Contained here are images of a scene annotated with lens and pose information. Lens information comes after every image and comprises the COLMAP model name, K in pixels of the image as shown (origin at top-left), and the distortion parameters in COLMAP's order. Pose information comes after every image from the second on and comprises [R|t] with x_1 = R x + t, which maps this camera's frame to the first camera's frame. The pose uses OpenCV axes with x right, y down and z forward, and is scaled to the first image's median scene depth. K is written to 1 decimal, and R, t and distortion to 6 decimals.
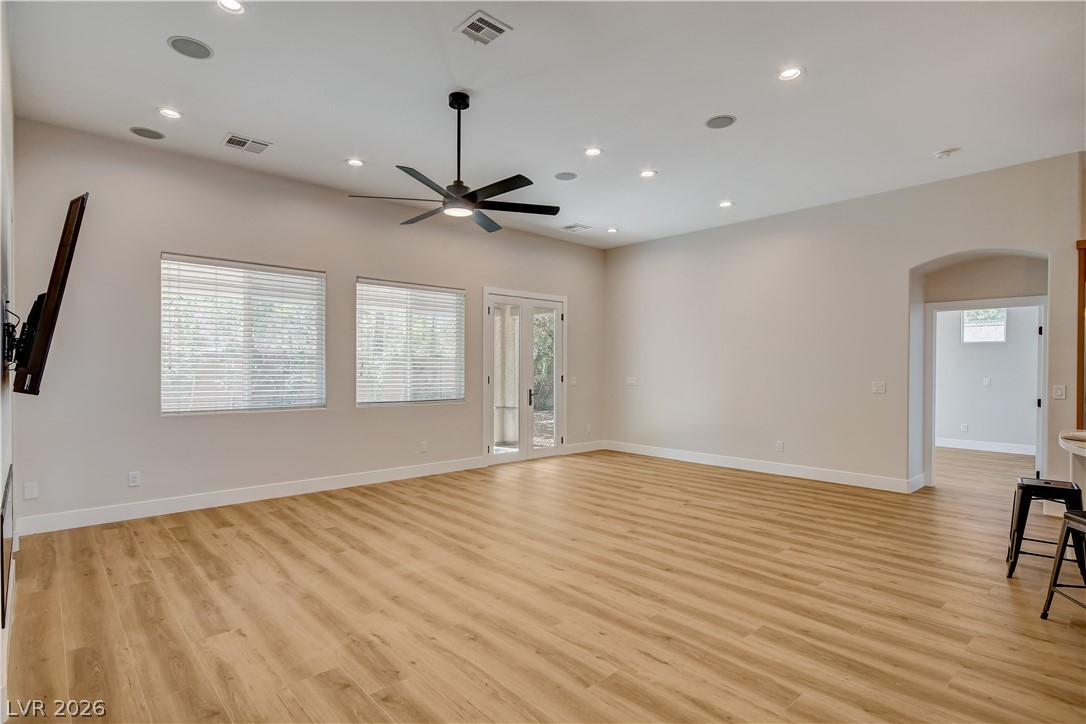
lens RADIAL K [[548.9, 0, 531.3], [0, 548.9, 370.1], [0, 0, 1]] dist [0.012206, 0.000585]
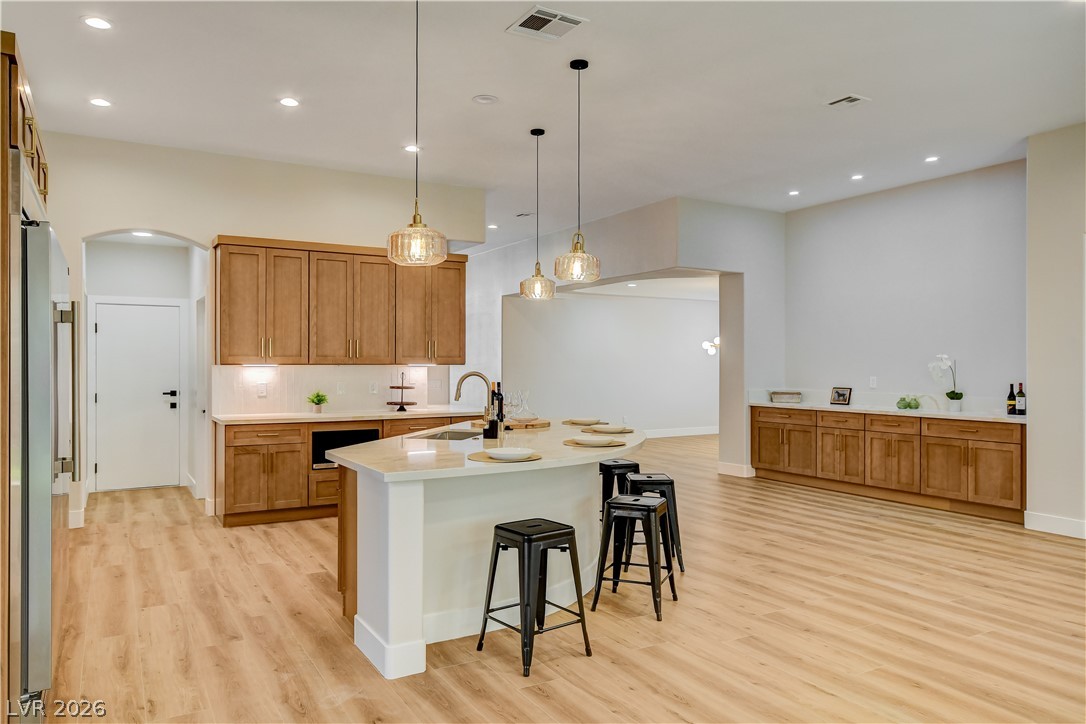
lens RADIAL K [[742.2, 0, 532.5], [0, 742.2, 361.4], [0, 0, 1]] dist [0.001517, 0.020968]
pose [[-0.978433, -0.003543, 0.206534, 0.660028], [-0.002831, 0.999989, 0.003740, -0.016982], [-0.206545, 0.003074, -0.978432, 1.782958]]
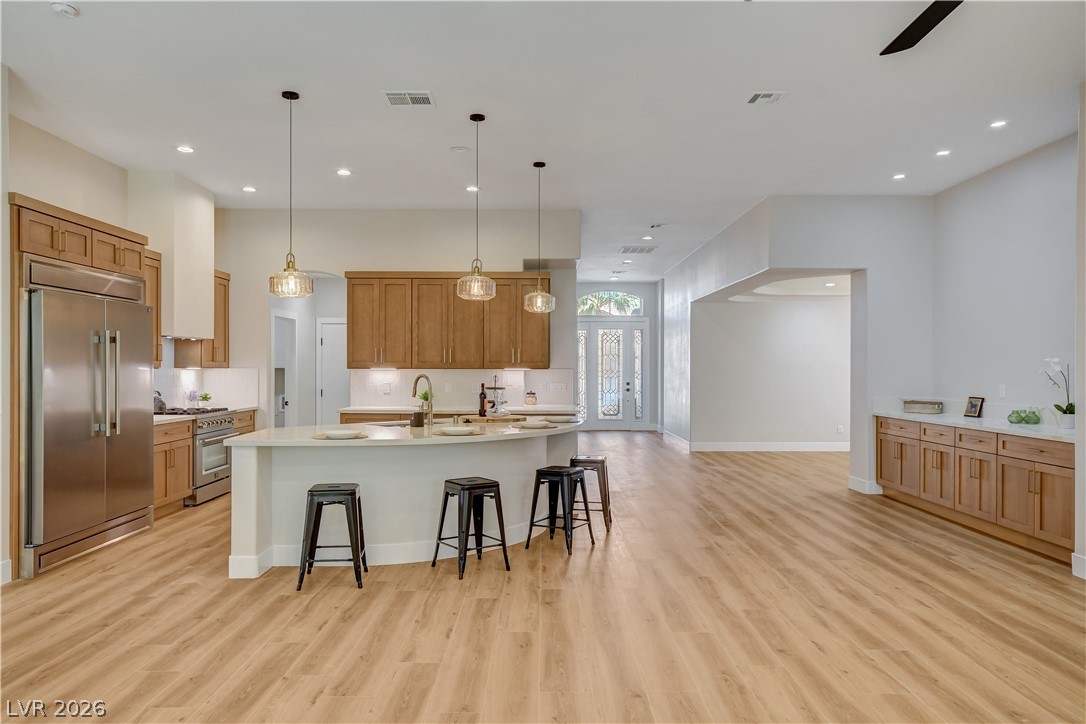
lens RADIAL K [[742.2, 0, 537.0], [0, 742.2, 381.7], [0, 0, 1]] dist [0.001517, 0.020968]
pose [[-0.743610, -0.018386, 0.668361, -0.213837], [-0.001255, 0.999658, 0.026103, -0.020562], [-0.668612, 0.018572, -0.743379, 1.582970]]
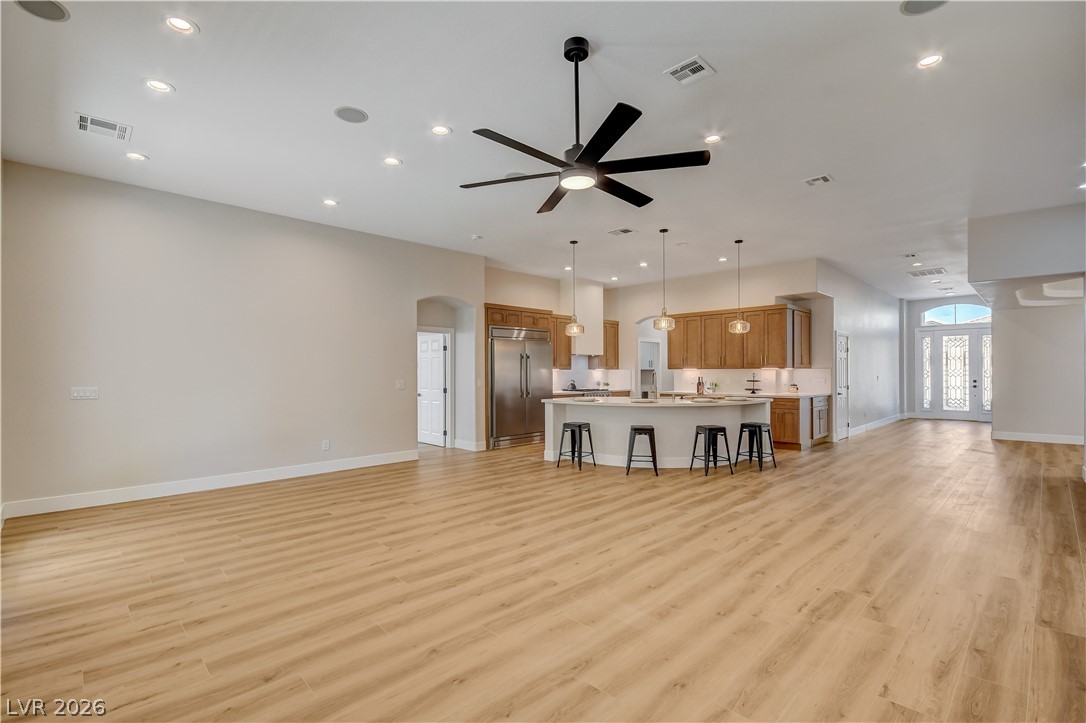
lens RADIAL K [[487.7, 0, 544.2], [0, 487.7, 369.7], [0, 0, 1]] dist [0.002602, -0.004892]
pose [[-0.044094, -0.000578, 0.999027, -0.874665], [0.009354, 0.999956, 0.000992, -0.007007], [-0.998984, 0.009389, -0.044087, 1.092817]]
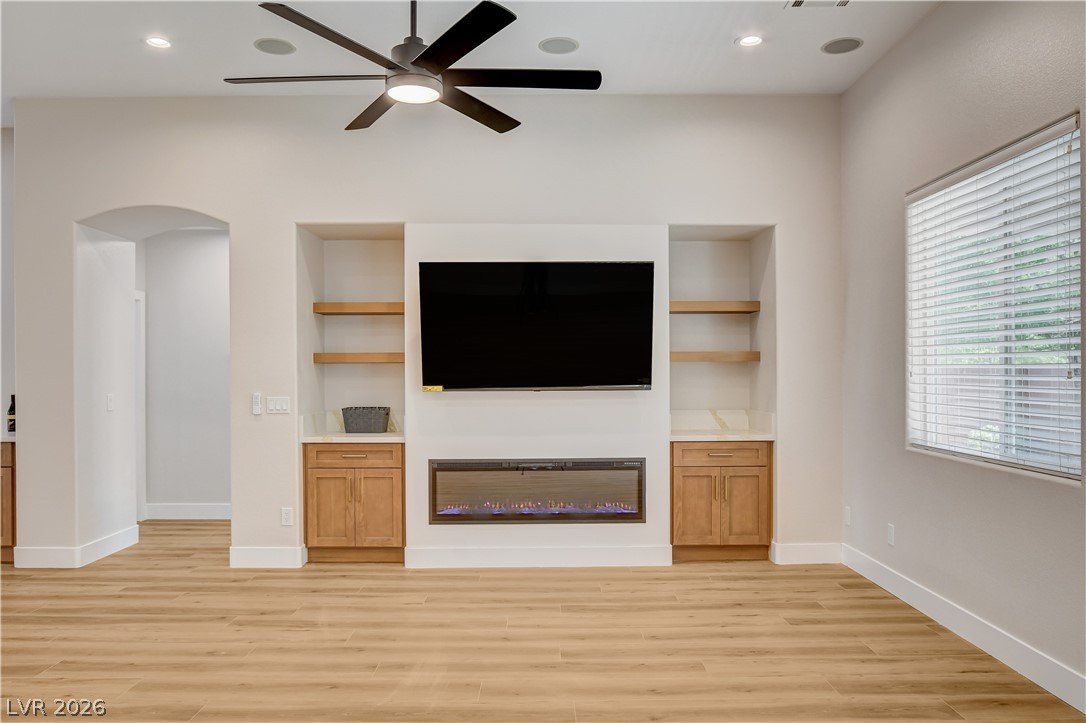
lens RADIAL K [[794.9, 0, 541.8], [0, 794.9, 379.0], [0, 0, 1]] dist [-0.029223, 0.015586]
pose [[-0.662369, 0.003409, -0.749170, 0.381446], [-0.002657, 0.999973, 0.006898, -0.004440], [0.749173, 0.006560, -0.662341, 1.634368]]
